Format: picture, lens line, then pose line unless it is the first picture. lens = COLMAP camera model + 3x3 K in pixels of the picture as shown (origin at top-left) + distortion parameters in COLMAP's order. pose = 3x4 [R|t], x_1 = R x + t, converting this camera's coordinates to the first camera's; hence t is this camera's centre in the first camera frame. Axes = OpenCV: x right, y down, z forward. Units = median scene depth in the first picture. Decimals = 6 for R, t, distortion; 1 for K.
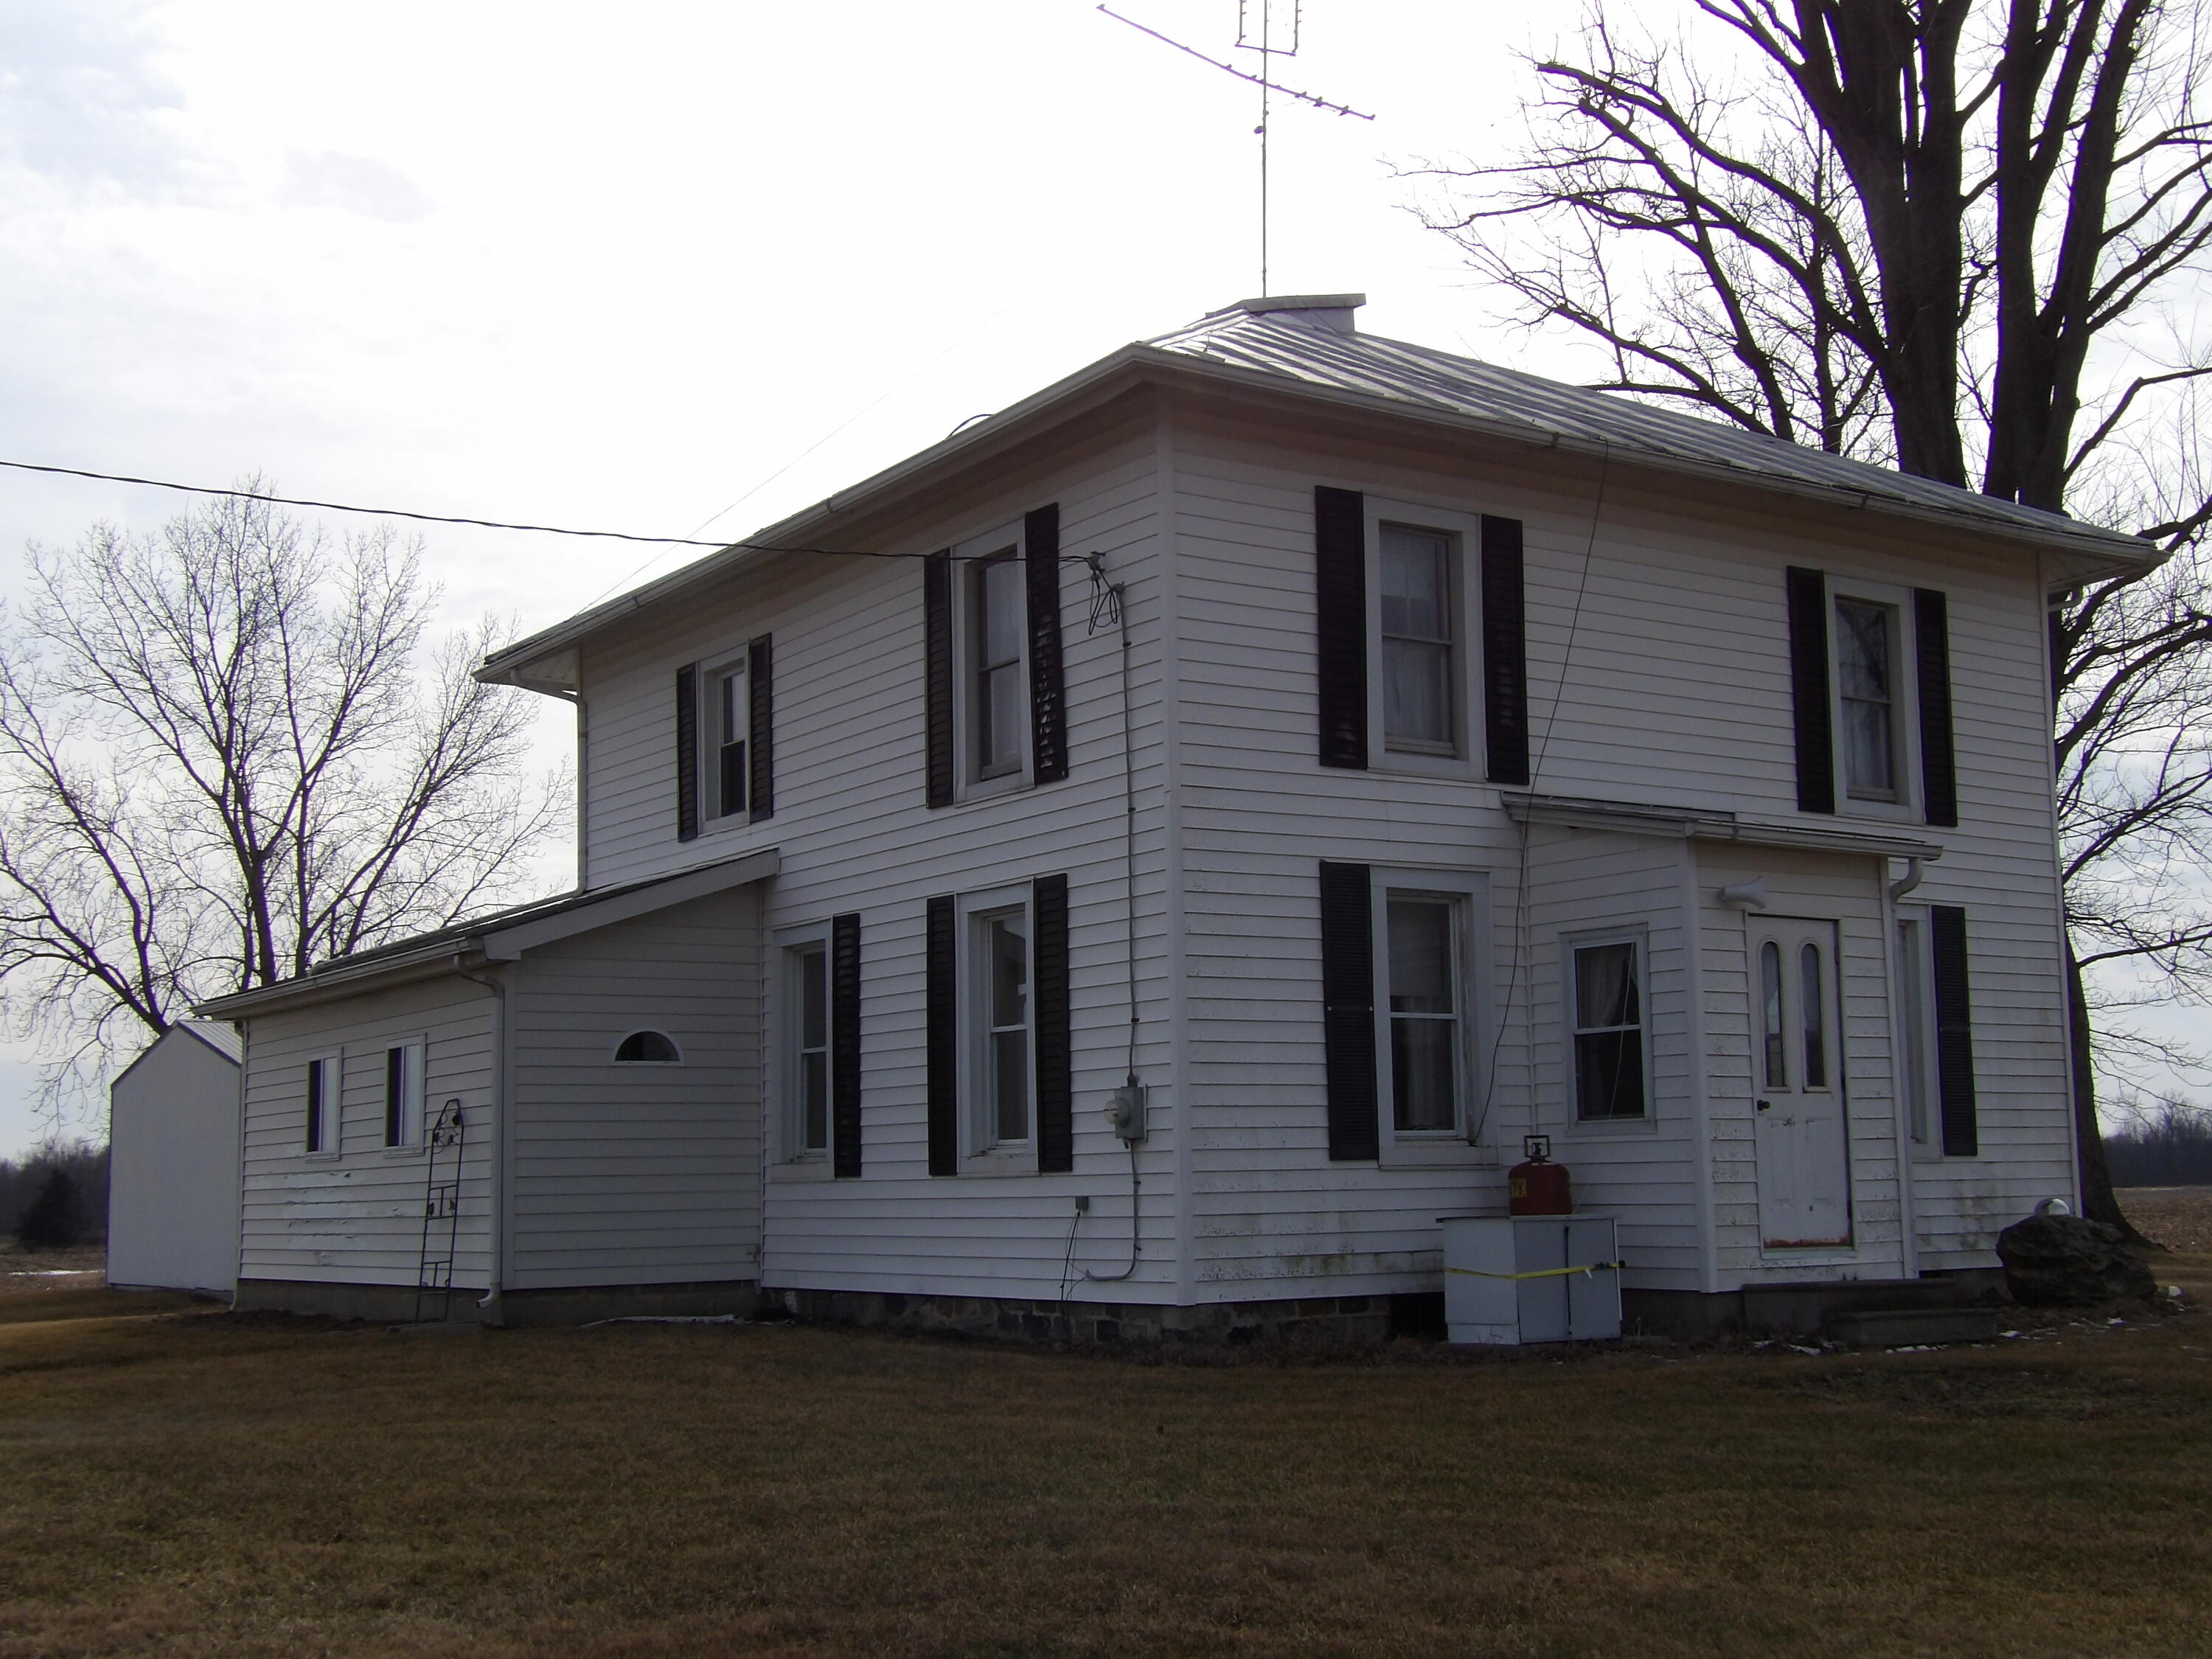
lens RADIAL K [[2656.4, 0, 1106.0], [0, 2656.4, 829.5], [0, 0, 1]] dist [0.053016, -0.290237]
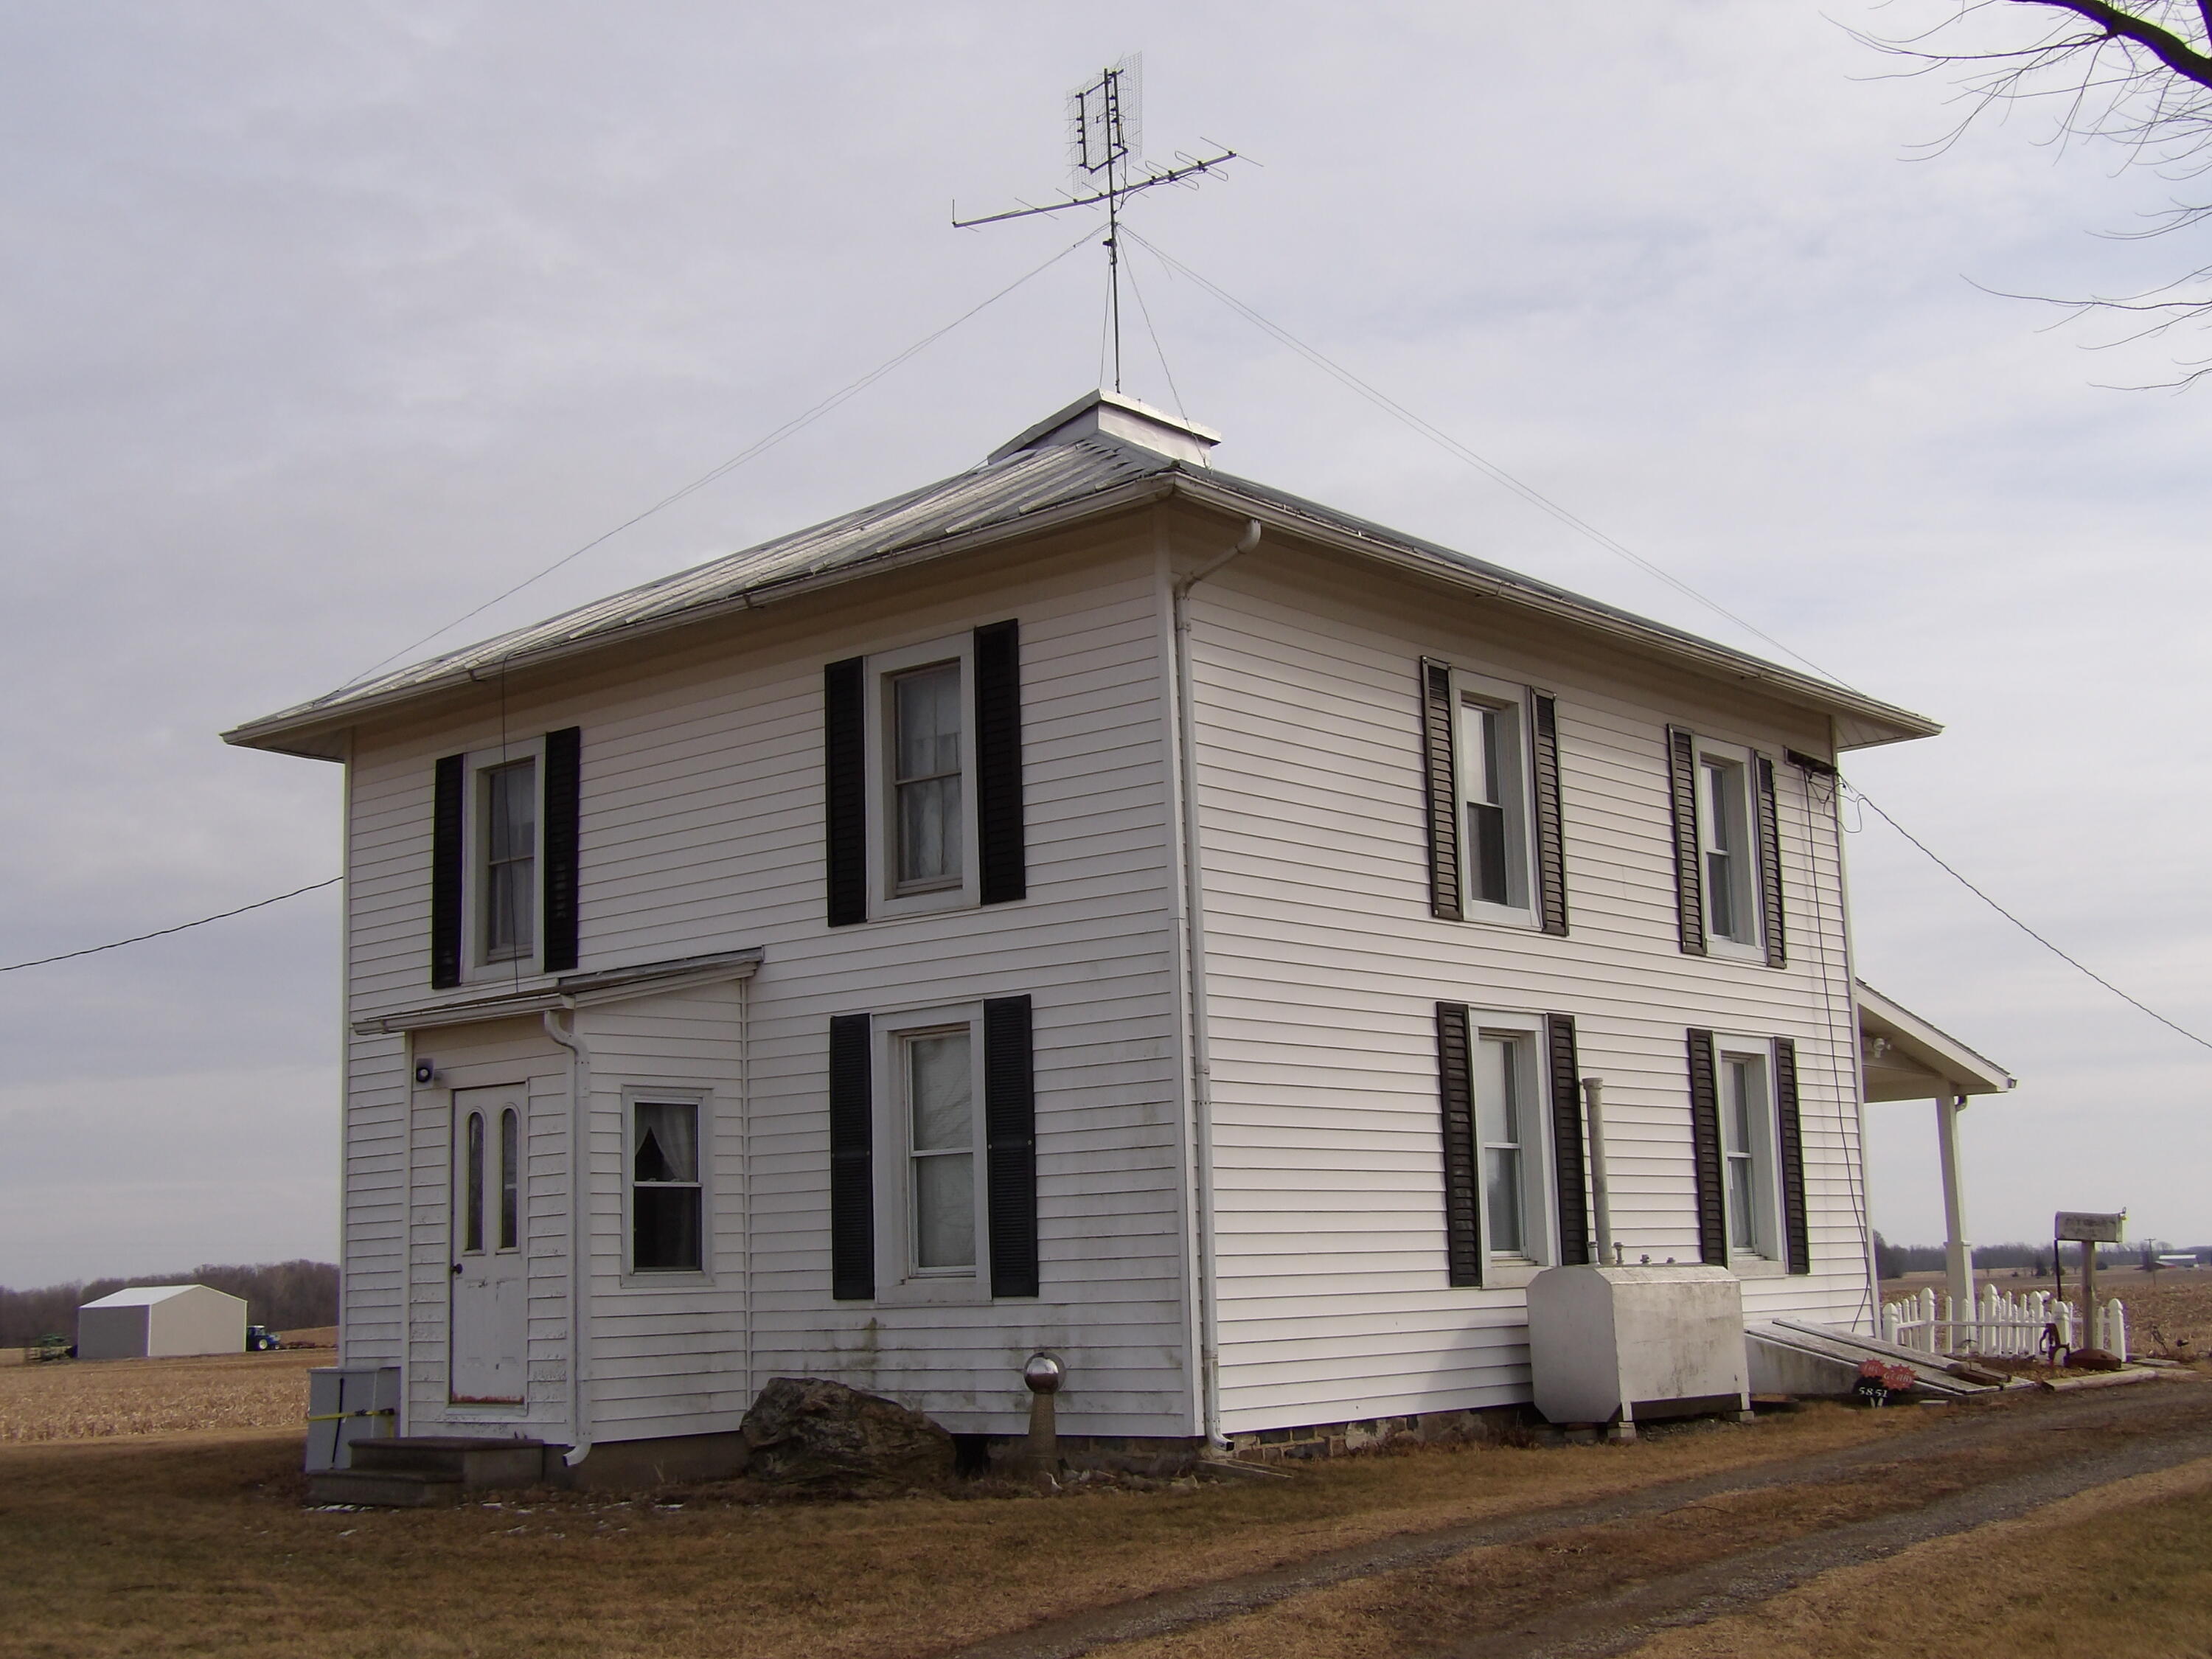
lens RADIAL K [[2656.4, 0, 1106.0], [0, 2656.4, 829.5], [0, 0, 1]] dist [0.053016, -0.290237]
pose [[0.284506, -0.156134, -0.945875, 1.217890], [0.156932, 0.980924, -0.114716, 0.084225], [0.945742, -0.115801, 0.303581, 0.844509]]
